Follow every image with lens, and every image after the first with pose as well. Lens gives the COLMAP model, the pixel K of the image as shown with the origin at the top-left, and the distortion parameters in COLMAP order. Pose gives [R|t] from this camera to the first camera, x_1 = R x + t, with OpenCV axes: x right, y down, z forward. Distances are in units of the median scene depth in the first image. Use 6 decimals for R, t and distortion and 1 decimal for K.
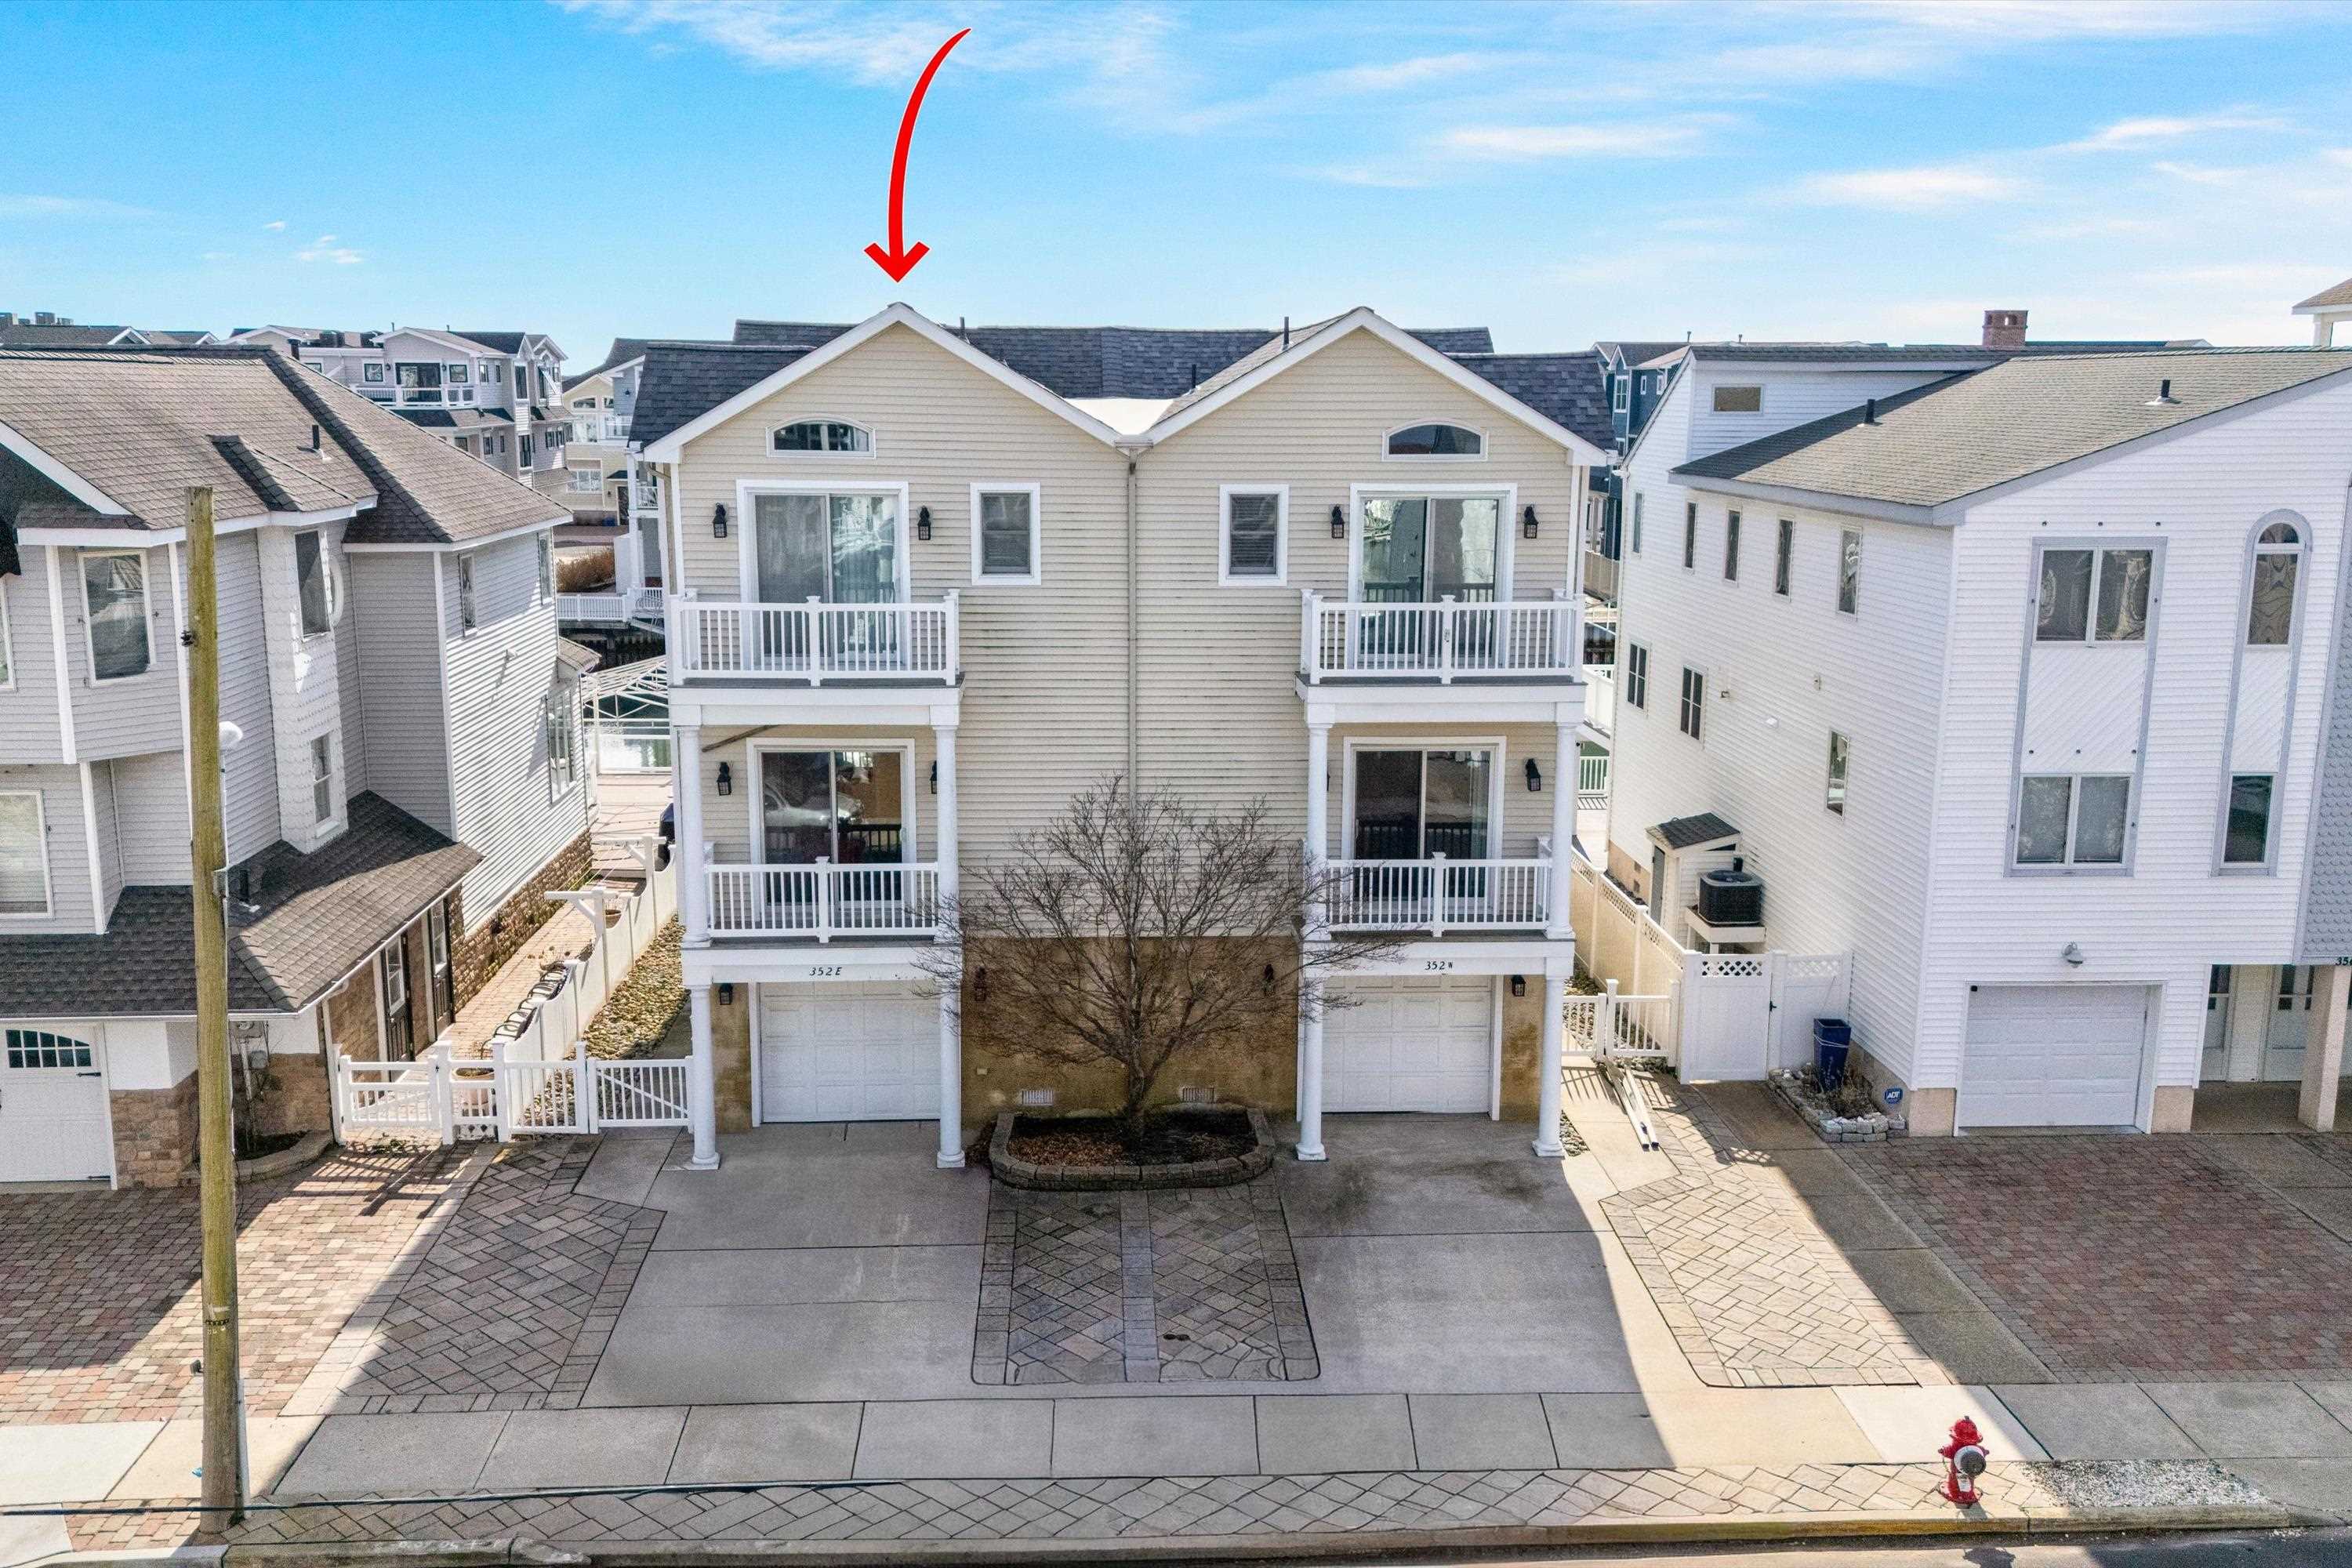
lens RADIAL K [[2031.9, 0, 1176.0], [0, 2031.9, 784.0], [0, 0, 1]] dist [0.084463, -0.101861]
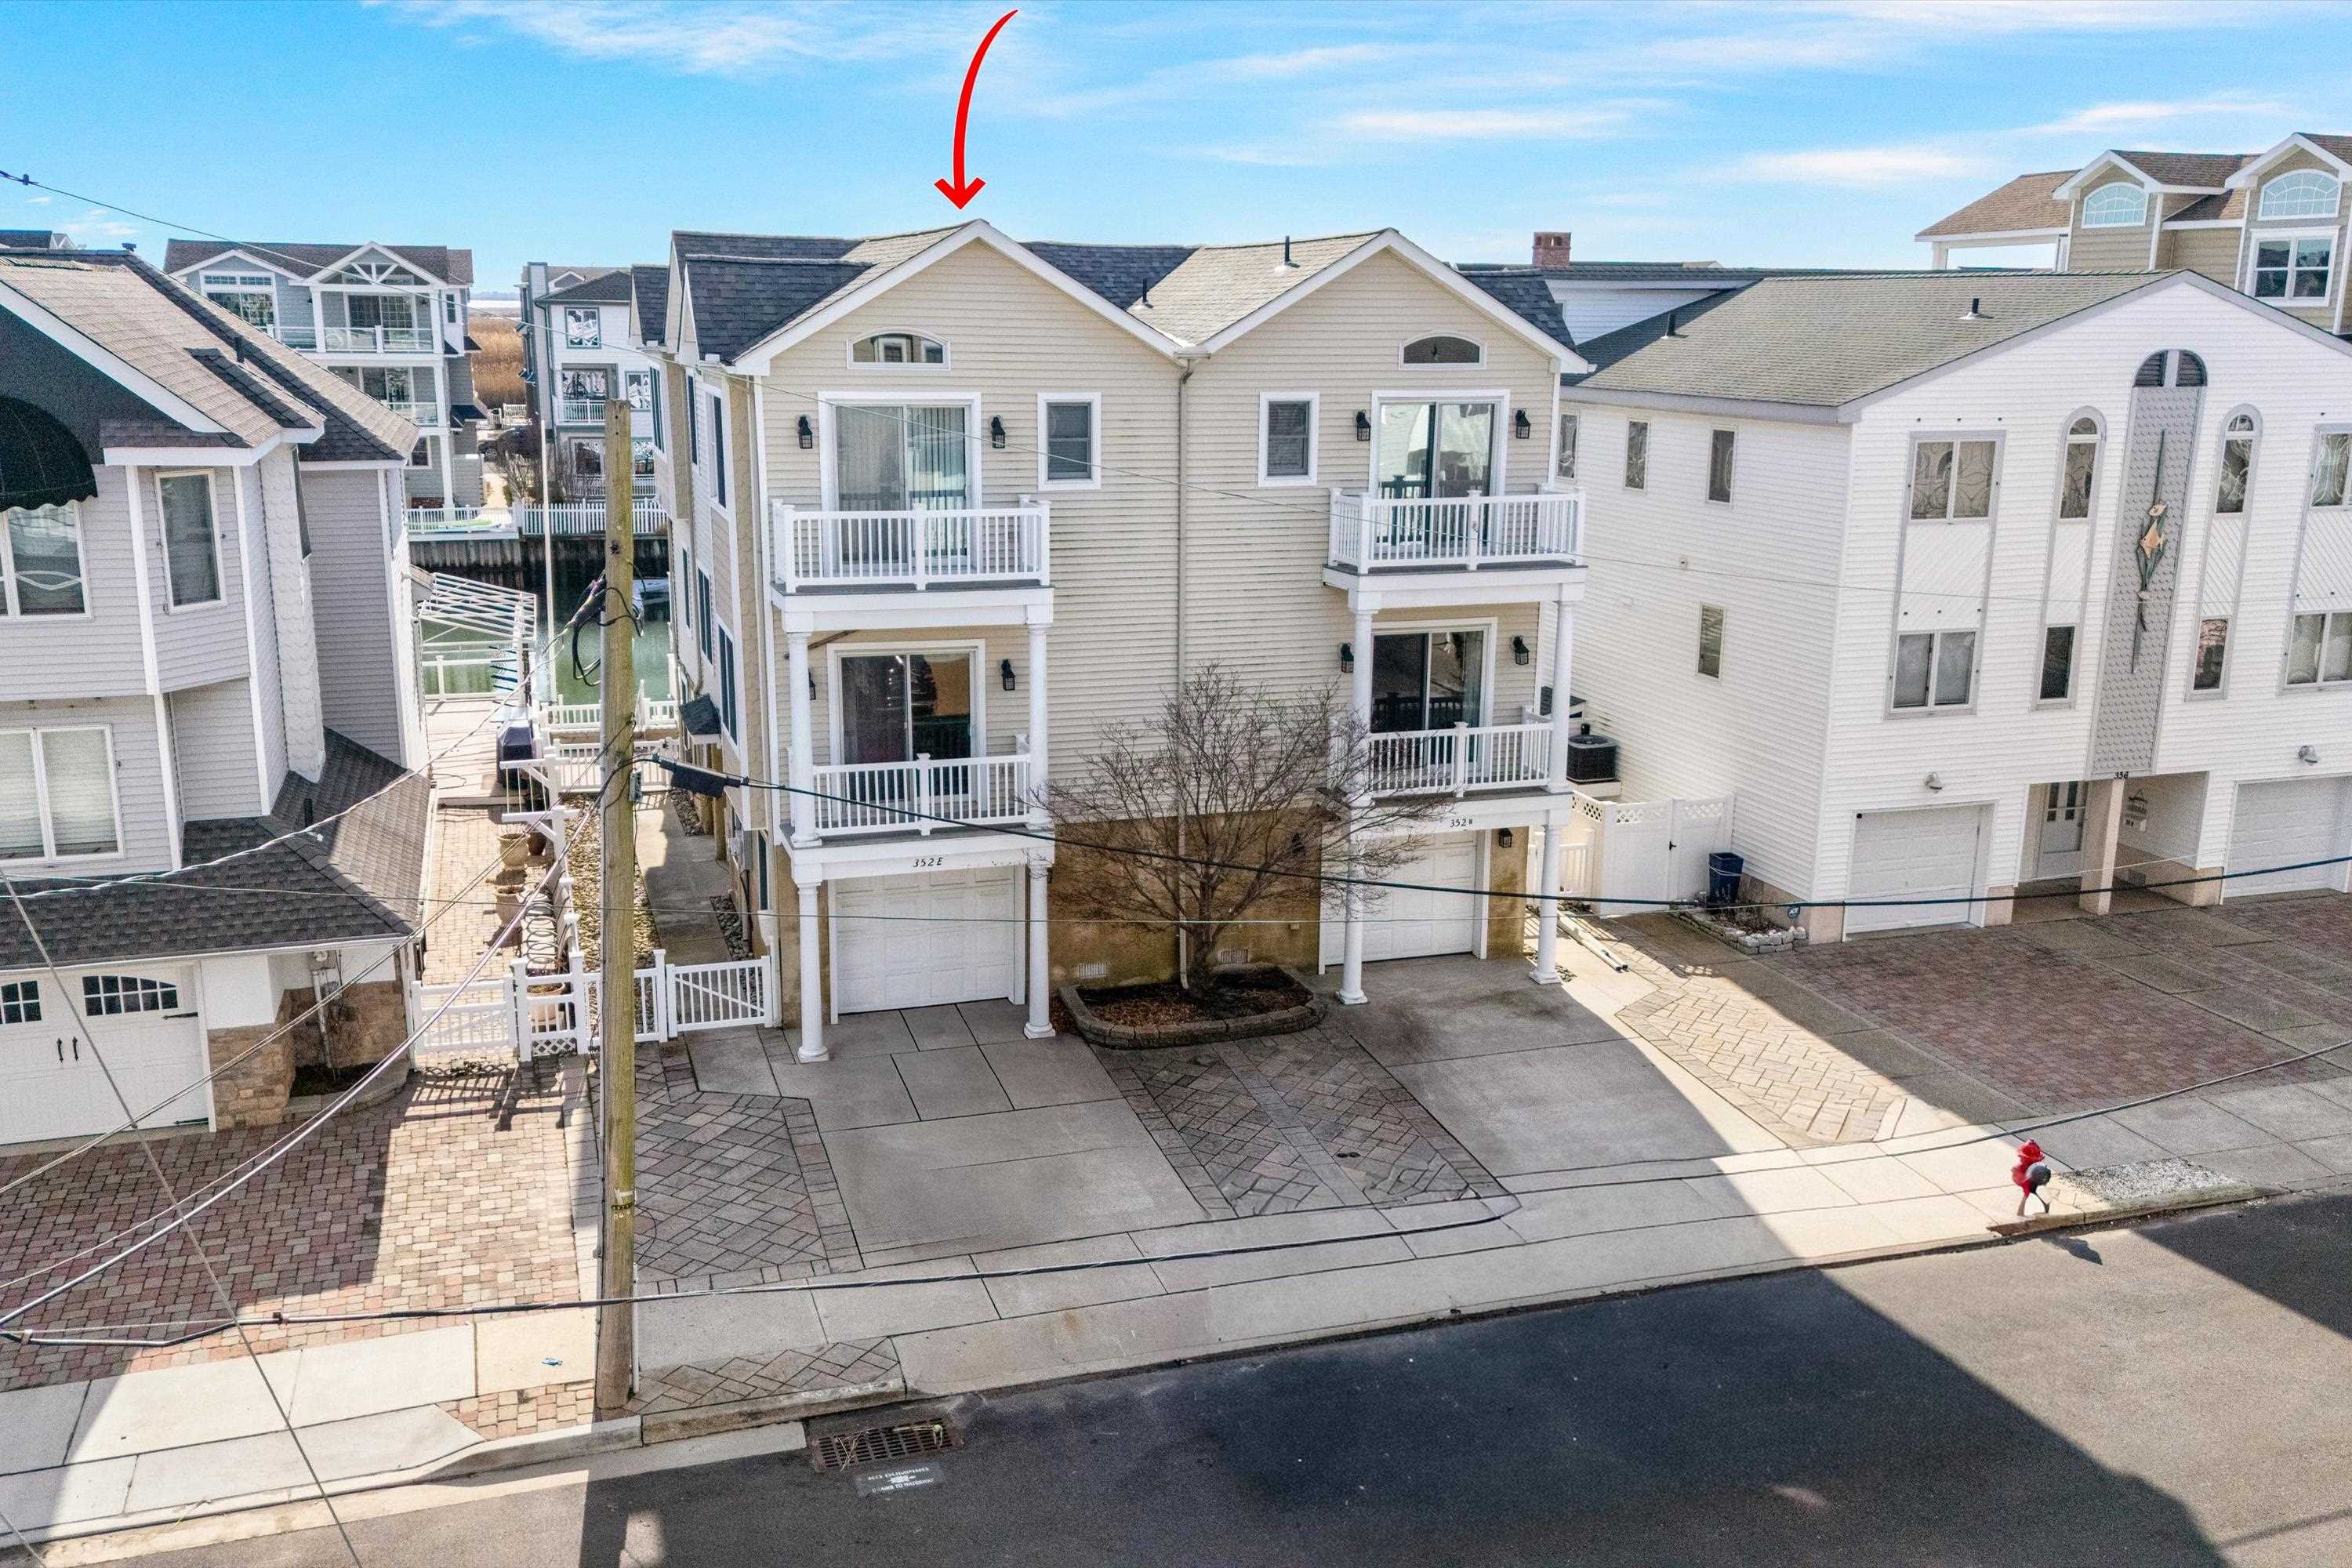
lens RADIAL K [[2031.9, 0, 1176.0], [0, 2031.9, 784.0], [0, 0, 1]] dist [0.084463, -0.101861]
pose [[0.966093, -0.055960, 0.252055, -0.304667], [0.045388, 0.997836, 0.047567, 0.007331], [-0.254172, -0.034514, 0.966543, -0.045946]]
